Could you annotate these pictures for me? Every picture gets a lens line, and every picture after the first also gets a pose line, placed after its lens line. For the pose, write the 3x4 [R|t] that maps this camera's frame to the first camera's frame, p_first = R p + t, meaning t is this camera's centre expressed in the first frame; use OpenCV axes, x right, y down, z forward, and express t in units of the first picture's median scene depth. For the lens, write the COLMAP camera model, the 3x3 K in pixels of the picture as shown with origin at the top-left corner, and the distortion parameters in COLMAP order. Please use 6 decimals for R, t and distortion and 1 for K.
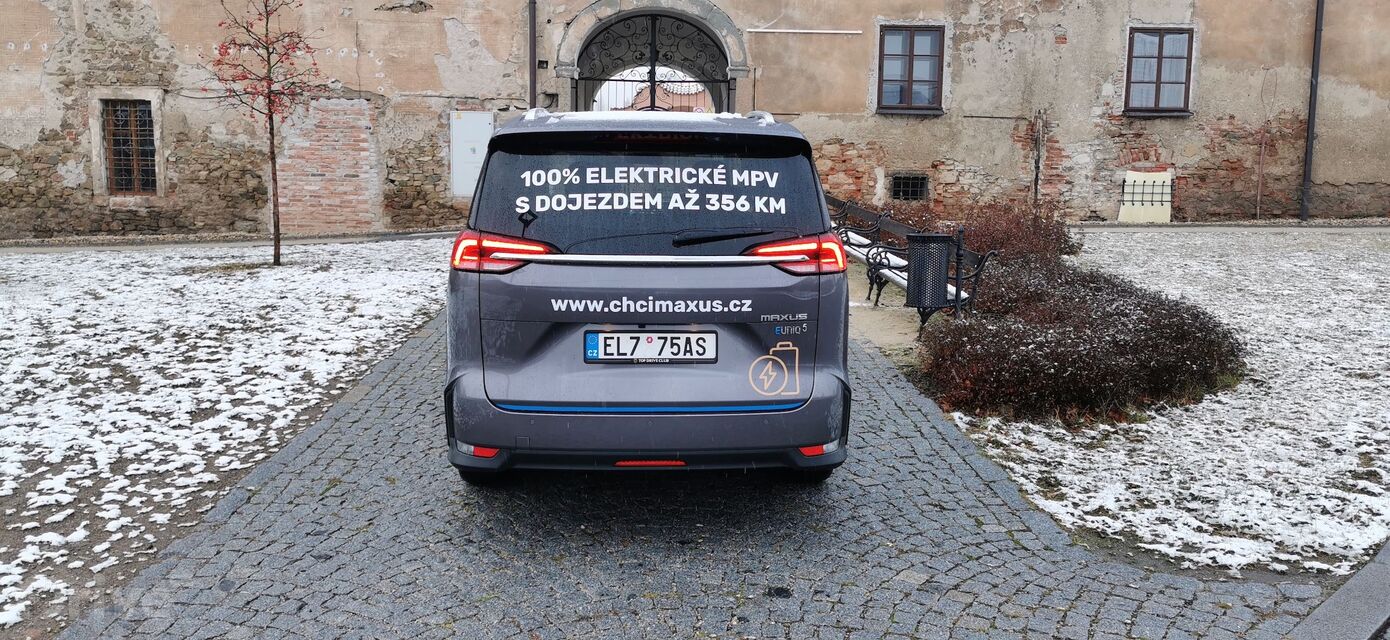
lens RADIAL K [[1075.9, 0, 684.6], [0, 1075.9, 313.7], [0, 0, 1]] dist [0.064227, -0.090637]
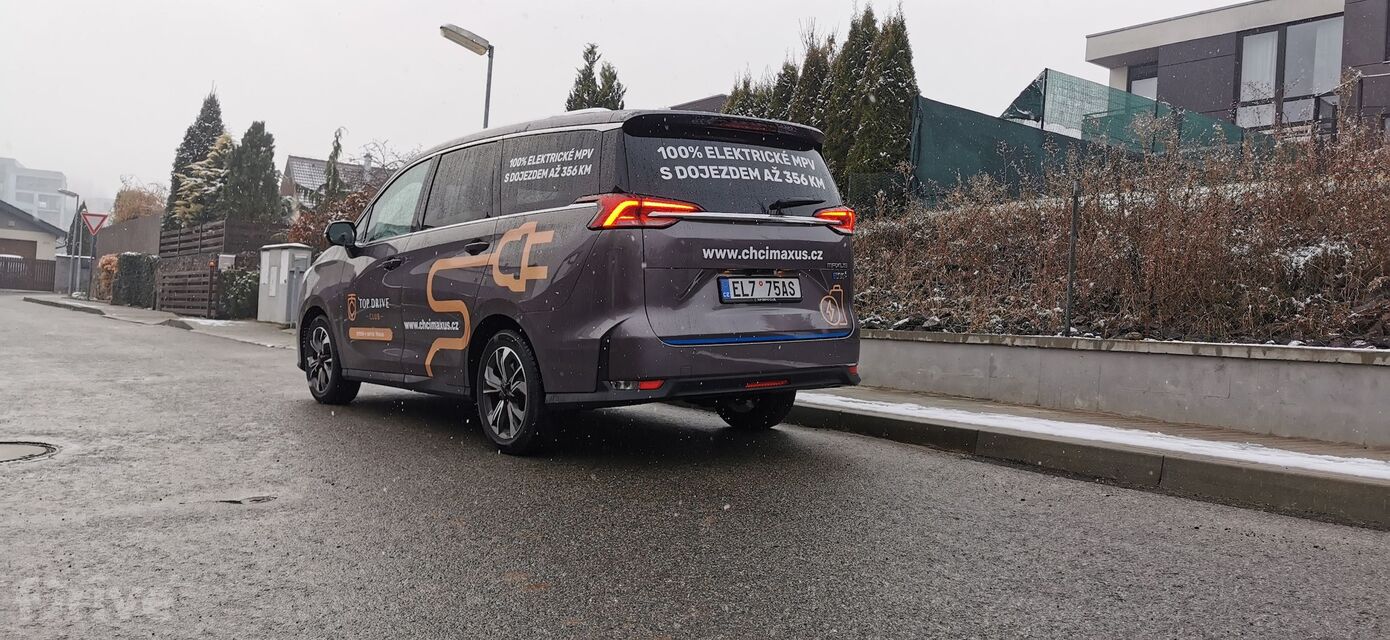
lens RADIAL K [[1075.9, 0, 698.4], [0, 1075.9, 317.9], [0, 0, 1]] dist [0.064227, -0.090637]
pose [[0.819182, -0.034973, 0.572467, -0.792026], [0.112522, 0.988541, -0.100624, 0.177528], [-0.562388, 0.146844, 0.813730, 0.033485]]
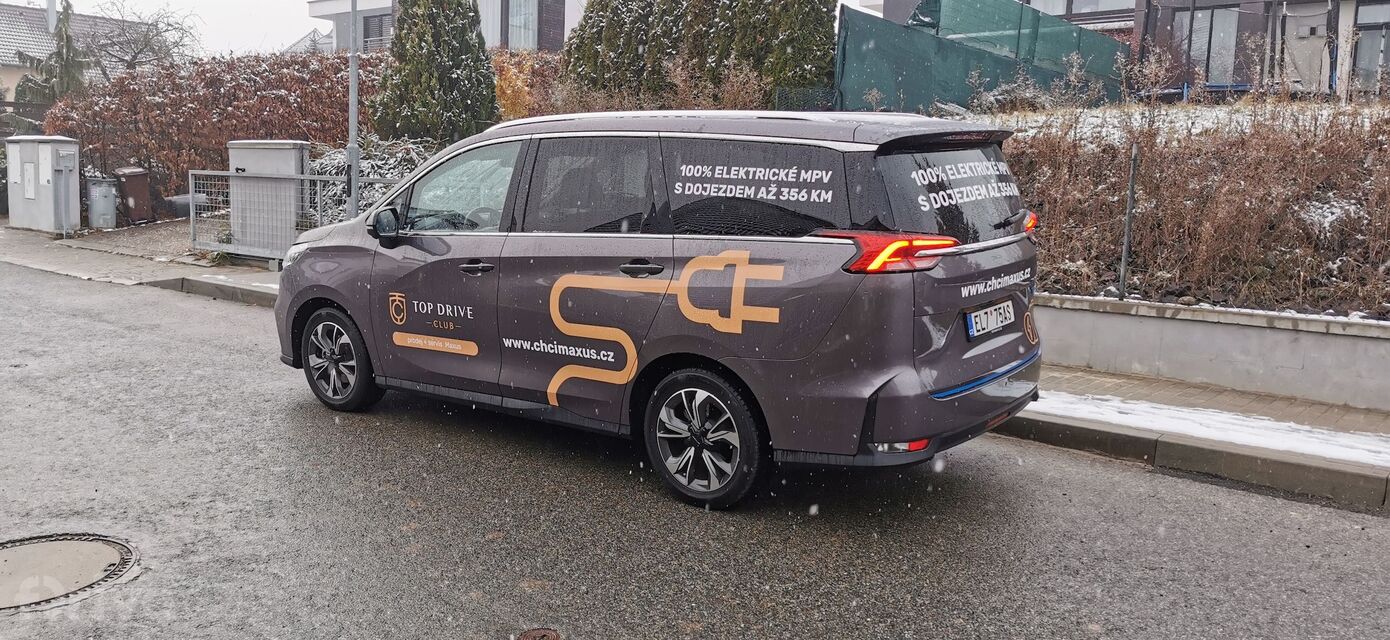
lens RADIAL K [[1075.9, 0, 701.7], [0, 1075.9, 315.0], [0, 0, 1]] dist [0.064227, -0.090637]
pose [[0.647447, -0.147396, 0.747721, -1.070531], [0.147257, 0.986825, 0.067021, -0.094034], [-0.747749, 0.066715, 0.660622, 0.464659]]
